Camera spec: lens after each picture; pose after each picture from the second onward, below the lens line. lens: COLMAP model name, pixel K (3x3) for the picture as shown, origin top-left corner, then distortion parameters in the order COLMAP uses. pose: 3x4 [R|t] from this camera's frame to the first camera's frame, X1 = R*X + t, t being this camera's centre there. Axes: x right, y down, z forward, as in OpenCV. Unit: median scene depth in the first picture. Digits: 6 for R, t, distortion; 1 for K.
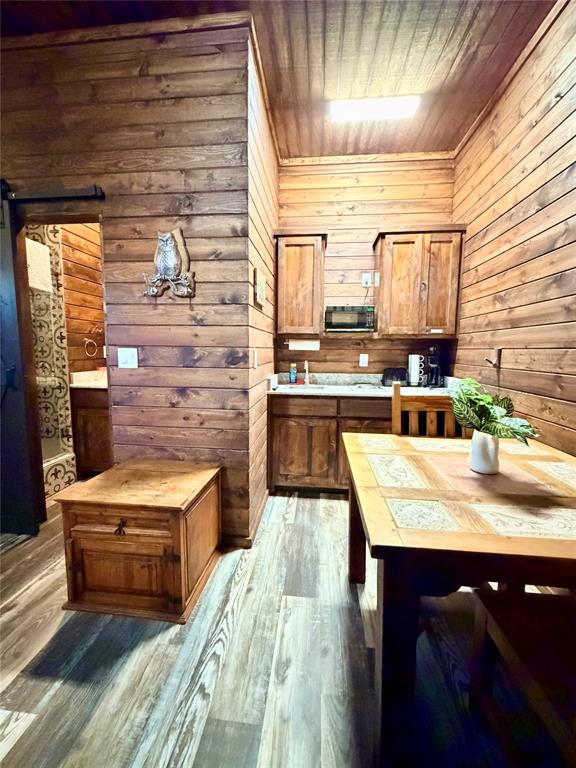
lens RADIAL K [[306.0, 0, 288.3], [0, 306.0, 382.6], [0, 0, 1]] dist [-0.001031, 0.000193]
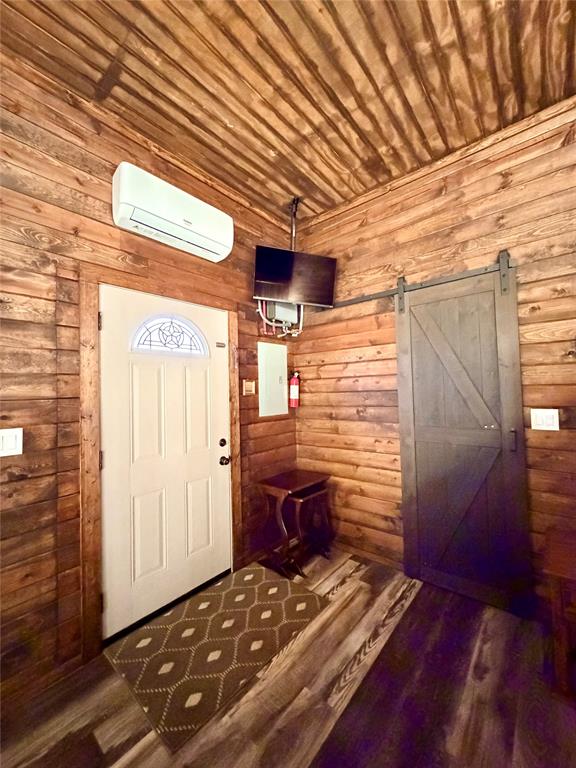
lens RADIAL K [[306.0, 0, 288.9], [0, 306.0, 382.2], [0, 0, 1]] dist [-0.001031, 0.000193]
pose [[0.825371, -0.049247, -0.562438, -0.634236], [-0.024904, 0.992043, -0.123408, -0.056749], [0.564041, 0.115865, 0.817578, -0.245367]]
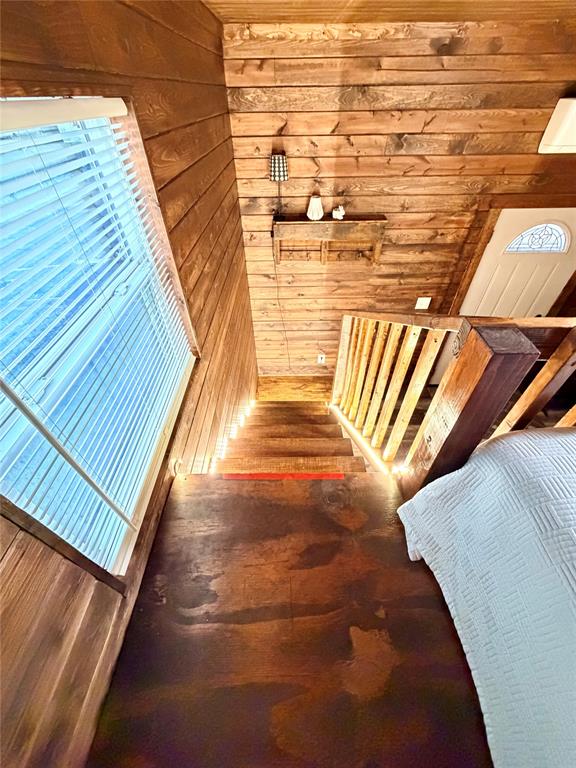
lens RADIAL K [[306.0, 0, 287.0], [0, 306.0, 384.5], [0, 0, 1]] dist [-0.001031, 0.000193]
pose [[0.092373, 0.674504, -0.732469, -0.229706], [-0.087571, 0.738267, 0.668800, -0.676418], [0.991866, 0.002364, 0.127262, -0.916032]]
